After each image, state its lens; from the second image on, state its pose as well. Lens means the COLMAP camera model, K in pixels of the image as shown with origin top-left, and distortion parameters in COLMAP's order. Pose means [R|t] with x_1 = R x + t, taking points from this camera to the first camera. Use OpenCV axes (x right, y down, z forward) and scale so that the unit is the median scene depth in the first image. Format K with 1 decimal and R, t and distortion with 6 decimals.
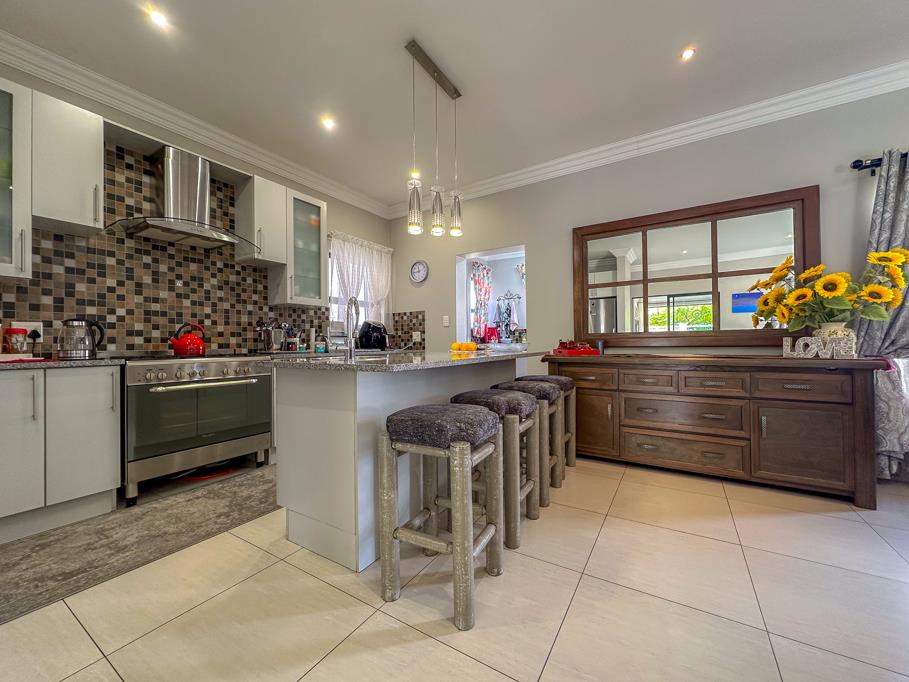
lens RADIAL K [[358.9, 0, 455.5], [0, 358.9, 340.8], [0, 0, 1]] dist [0.000521, 0.000080]
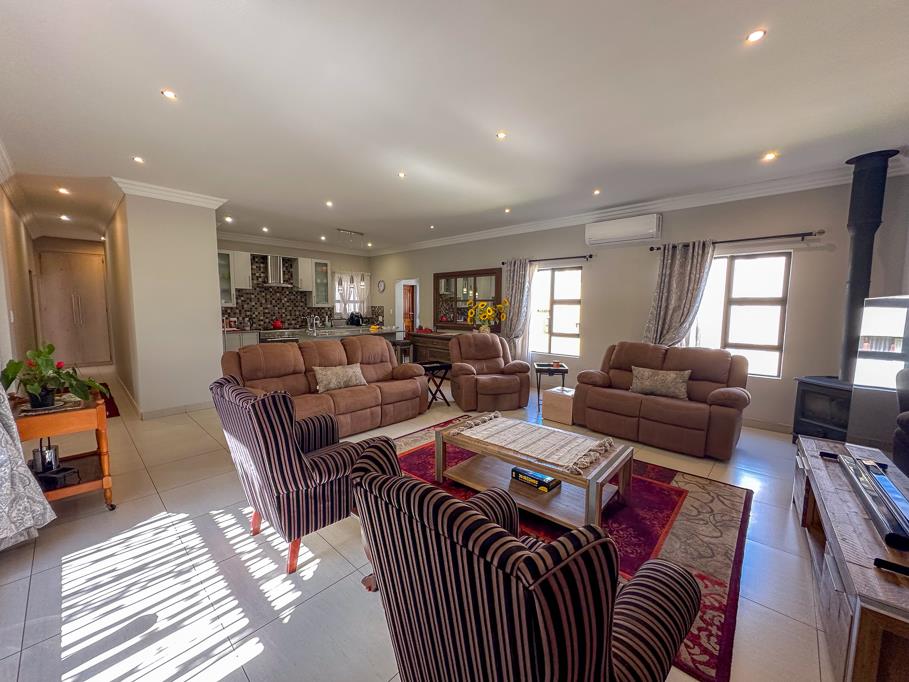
lens RADIAL K [[358.9, 0, 452.4], [0, 358.9, 341.6], [0, 0, 1]] dist [0.000521, 0.000080]
pose [[0.985033, 0.031360, -0.169488, 0.899374], [-0.014101, 0.994675, 0.102090, -0.137239], [0.171787, -0.098172, 0.980230, -1.272615]]
